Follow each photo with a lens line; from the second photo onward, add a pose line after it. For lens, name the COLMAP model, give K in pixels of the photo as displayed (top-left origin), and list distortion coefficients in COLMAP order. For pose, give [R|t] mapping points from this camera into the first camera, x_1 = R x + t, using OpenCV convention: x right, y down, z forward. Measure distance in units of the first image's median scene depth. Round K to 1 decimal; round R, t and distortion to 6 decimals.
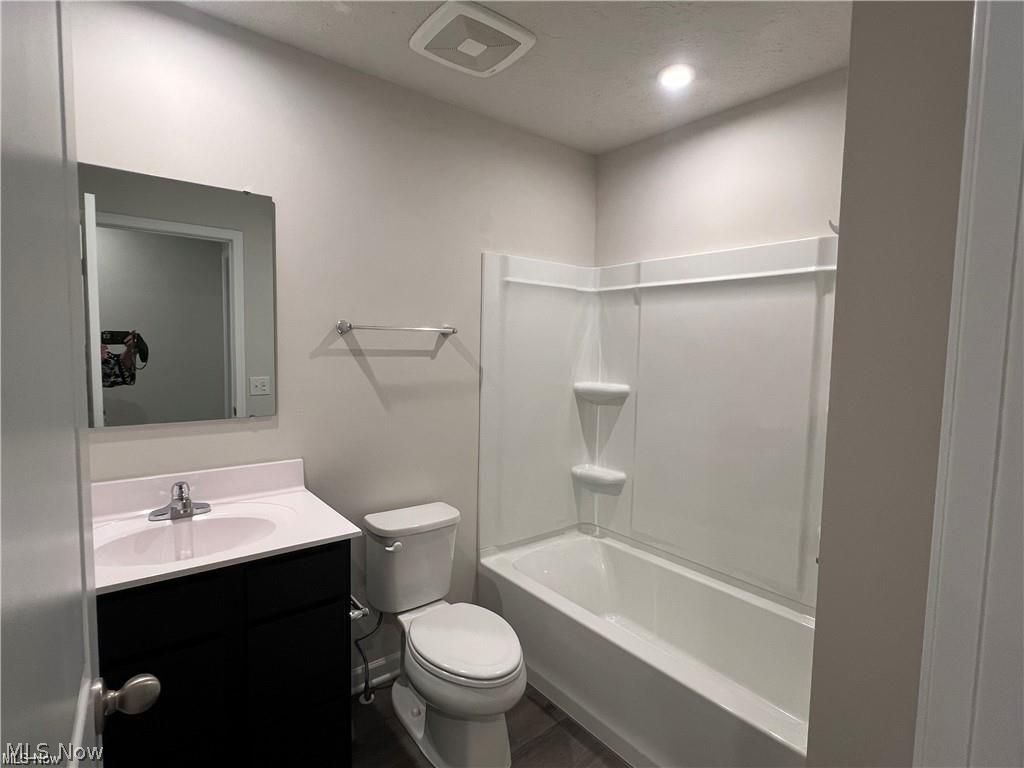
lens RADIAL K [[520.5, 0, 512.0], [0, 520.5, 384.0], [0, 0, 1]] dist [0.002816, 0.000166]
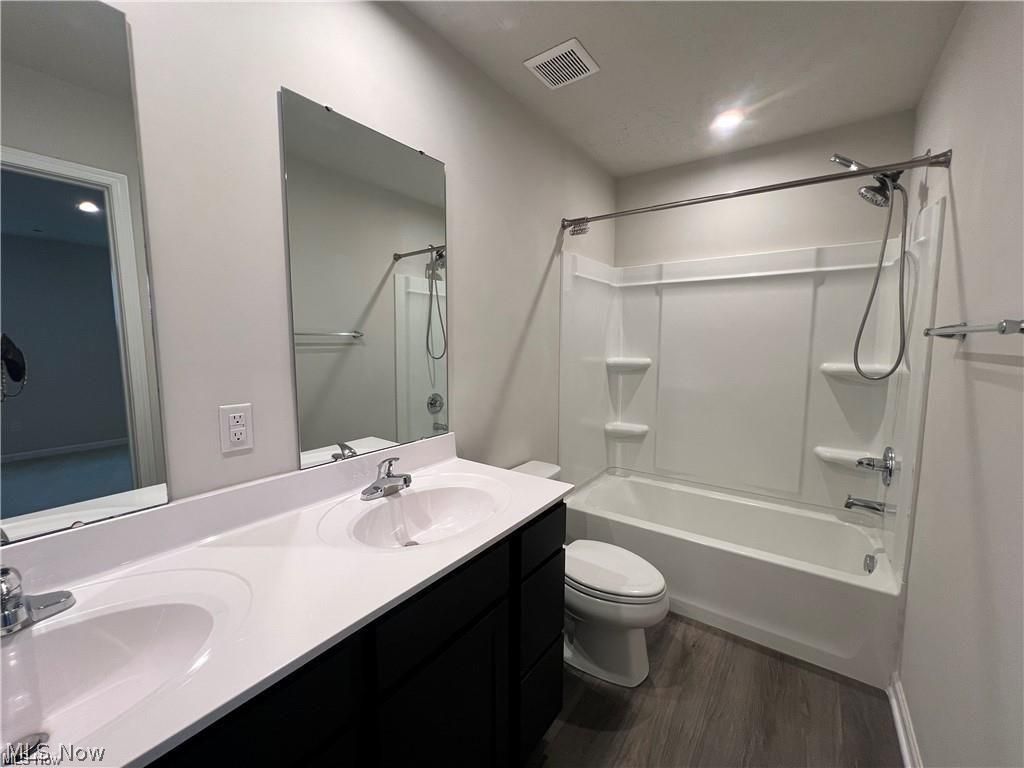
lens RADIAL K [[408.3, 0, 514.2], [0, 408.3, 381.6], [0, 0, 1]] dist [-0.001107, -0.000033]
pose [[0.958844, -0.046422, 0.280114, -0.391157], [0.038392, 0.998681, 0.034088, 0.012431], [-0.281327, -0.021931, 0.959361, 0.107154]]
